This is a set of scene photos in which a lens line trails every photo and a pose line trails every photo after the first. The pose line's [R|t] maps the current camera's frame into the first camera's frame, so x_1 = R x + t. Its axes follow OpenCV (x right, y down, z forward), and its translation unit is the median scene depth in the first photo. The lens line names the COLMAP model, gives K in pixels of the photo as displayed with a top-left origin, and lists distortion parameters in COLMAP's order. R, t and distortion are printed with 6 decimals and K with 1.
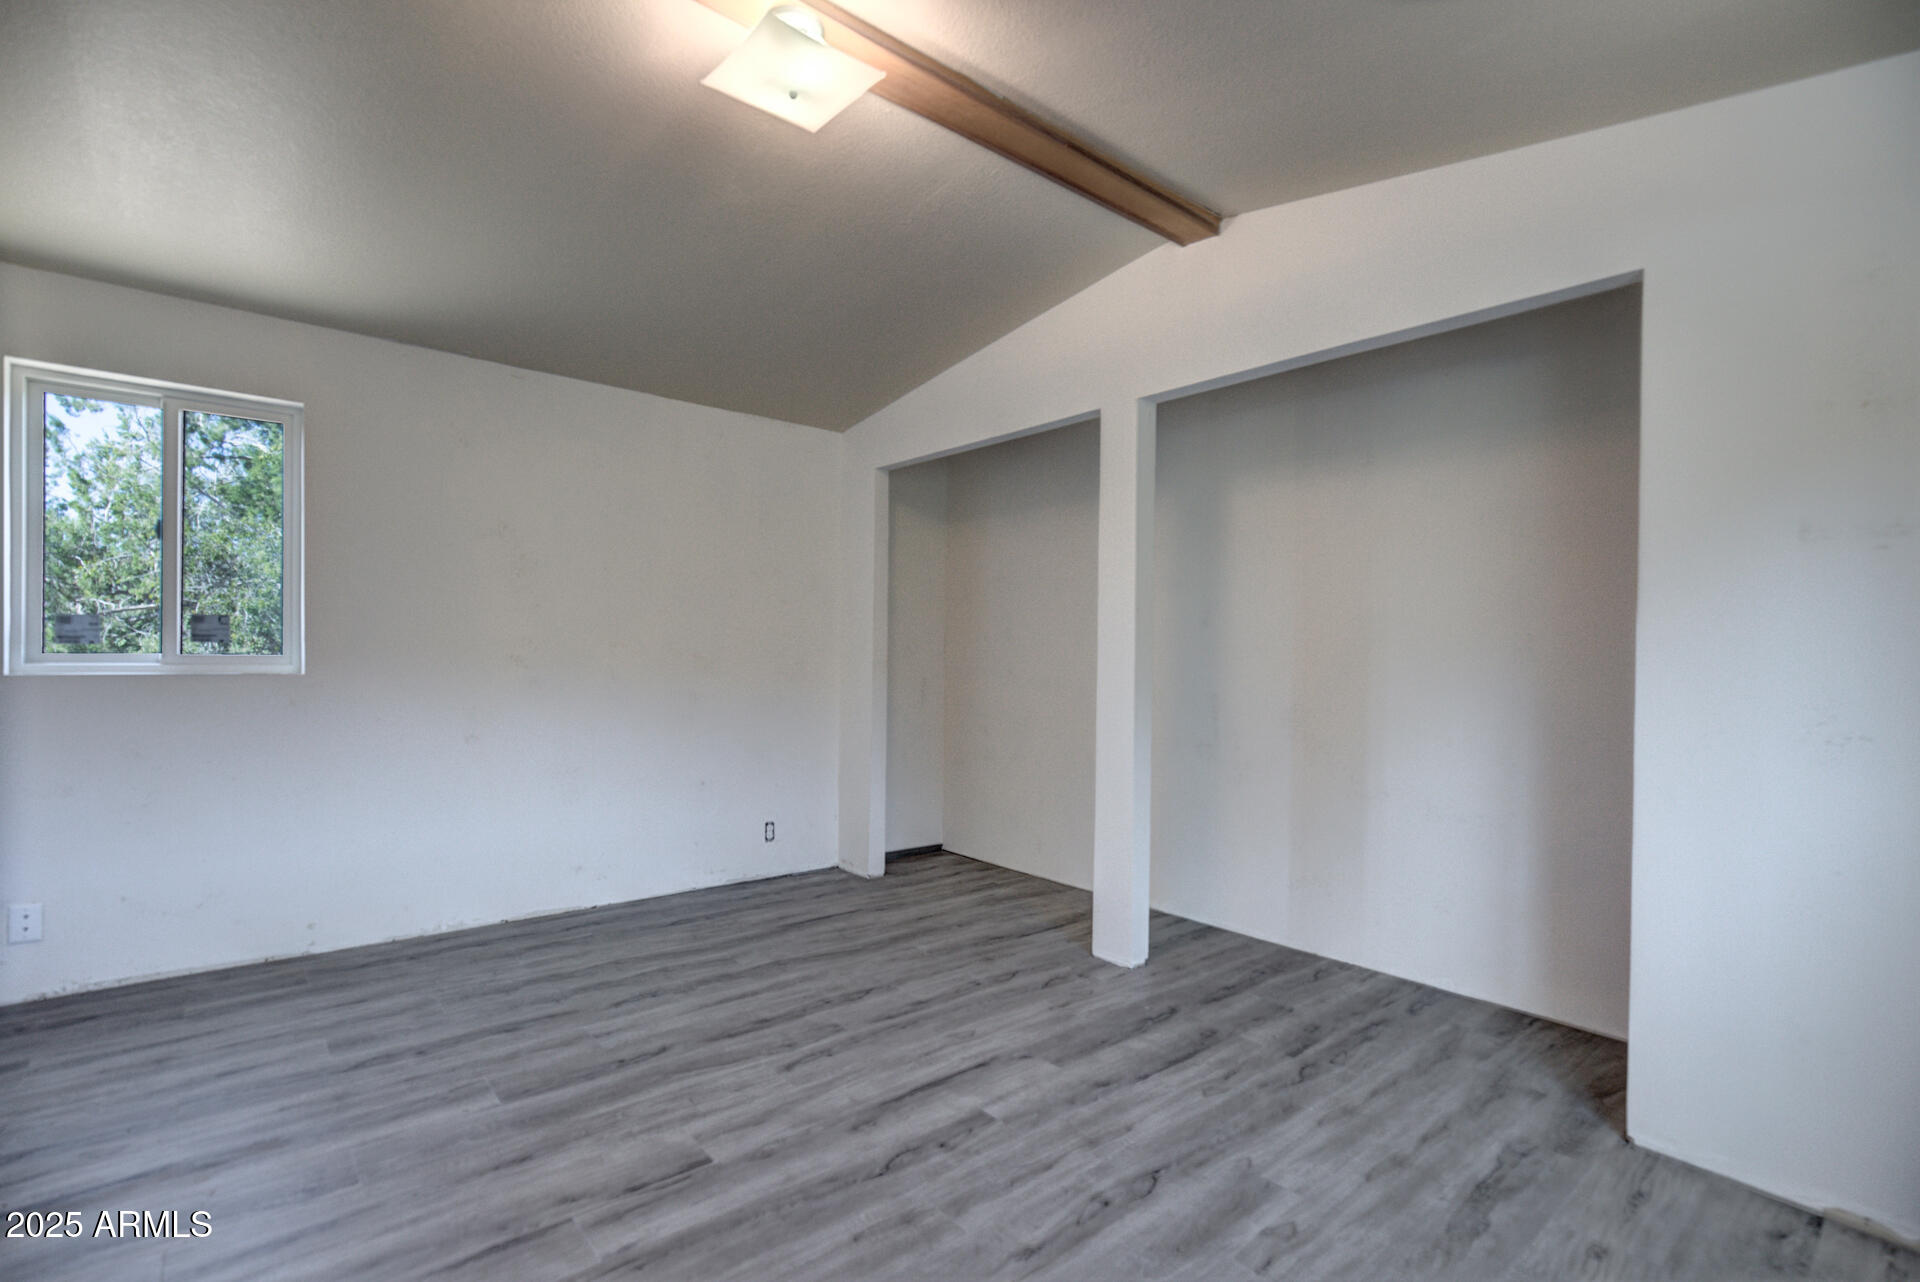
lens RADIAL K [[890.2, 0, 976.8], [0, 890.2, 648.3], [0, 0, 1]] dist [0.005331, 0.000360]
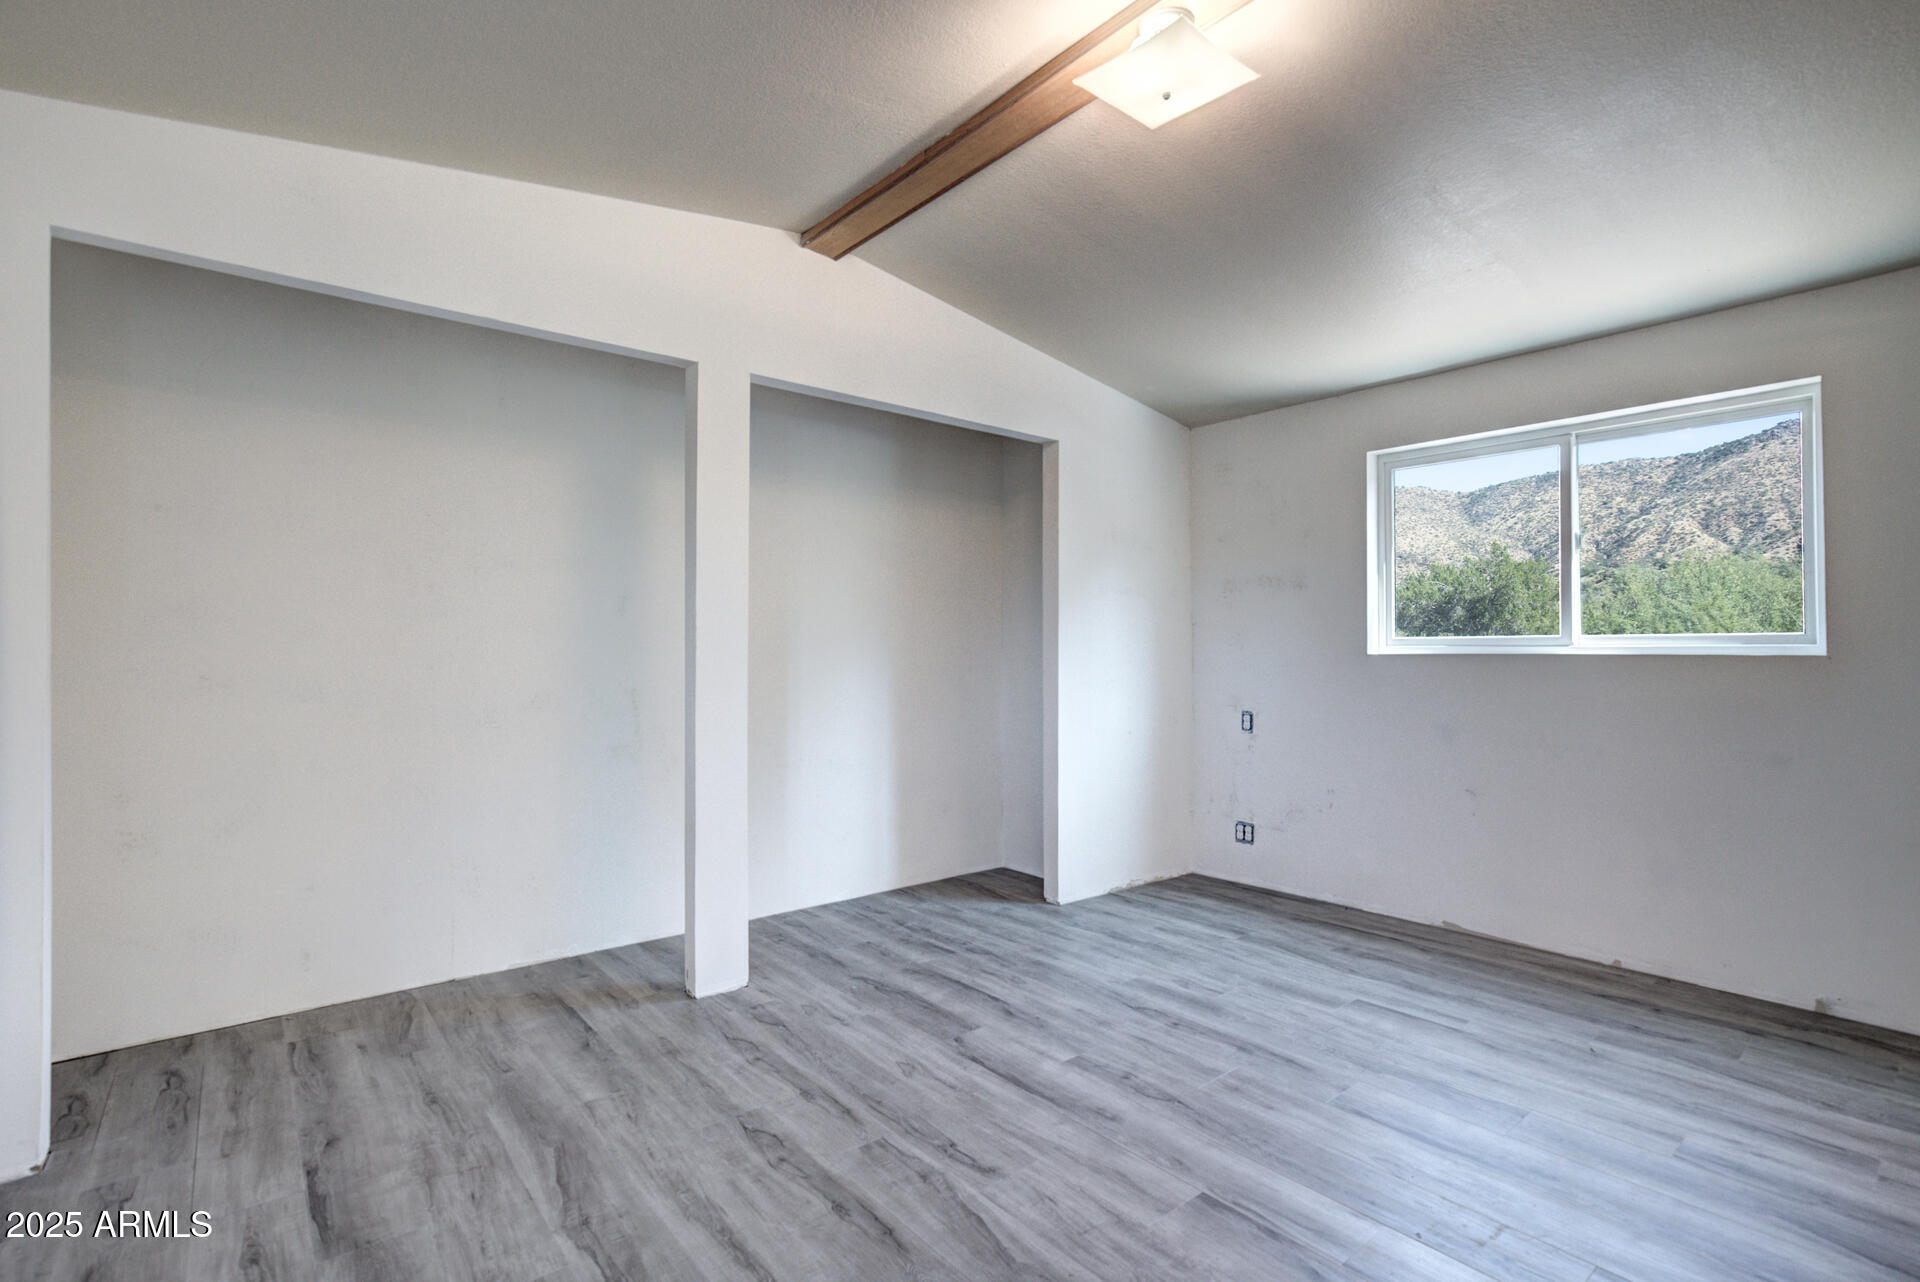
lens RADIAL K [[890.2, 0, 979.8], [0, 890.2, 642.2], [0, 0, 1]] dist [0.005331, 0.000360]
pose [[0.000171, -0.000036, 1.000000, -0.890444], [-0.017025, 0.999855, 0.000039, -0.004439], [-0.999855, -0.017025, 0.000170, 0.892470]]
